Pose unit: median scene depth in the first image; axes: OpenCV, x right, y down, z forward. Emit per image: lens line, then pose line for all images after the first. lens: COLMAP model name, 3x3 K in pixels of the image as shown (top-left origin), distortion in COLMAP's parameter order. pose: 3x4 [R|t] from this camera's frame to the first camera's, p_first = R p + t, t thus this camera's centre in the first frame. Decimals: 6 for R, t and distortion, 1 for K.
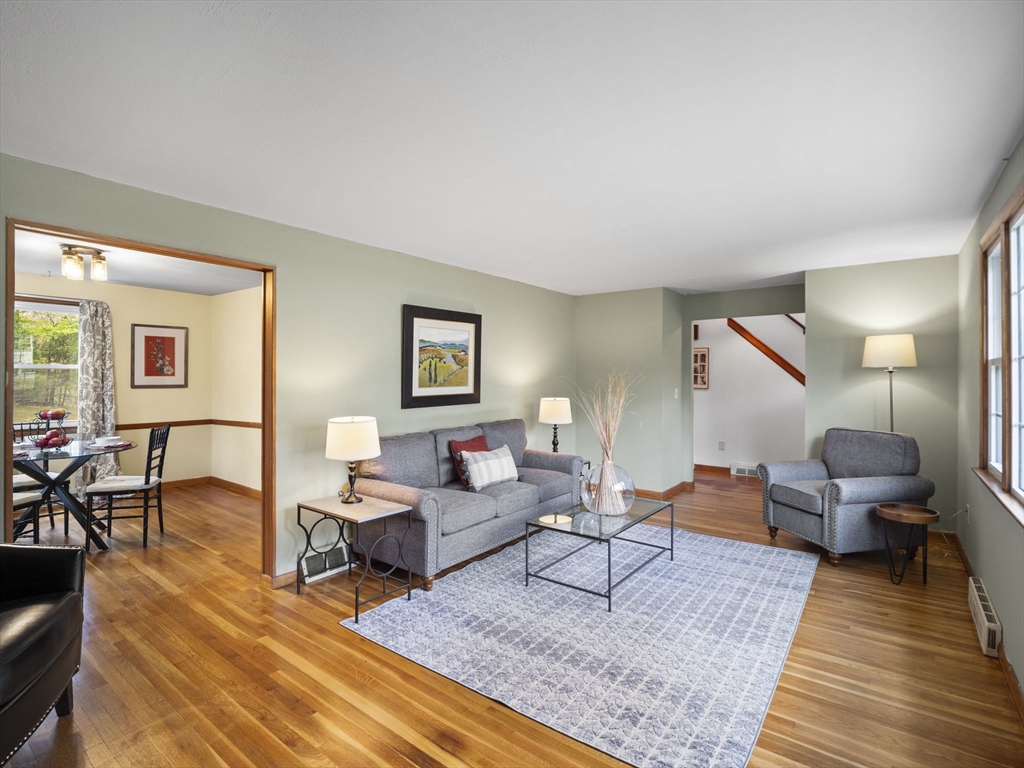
lens RADIAL K [[508.8, 0, 505.8], [0, 508.8, 378.6], [0, 0, 1]] dist [-0.004108, -0.000434]
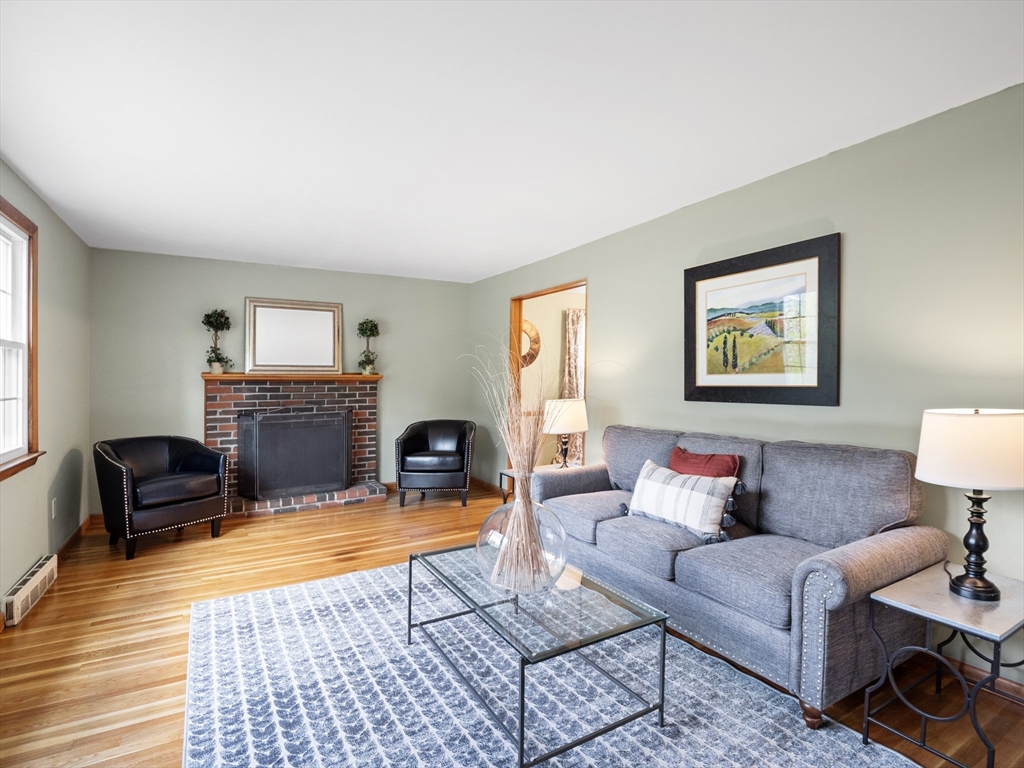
lens RADIAL K [[508.8, 0, 505.8], [0, 508.8, 378.6], [0, 0, 1]] dist [-0.004108, -0.000434]
pose [[-0.381818, 0.006323, -0.924216, 0.612521], [0.001563, 0.999980, 0.006195, 0.018608], [0.924236, 0.000921, -0.381820, 0.992669]]
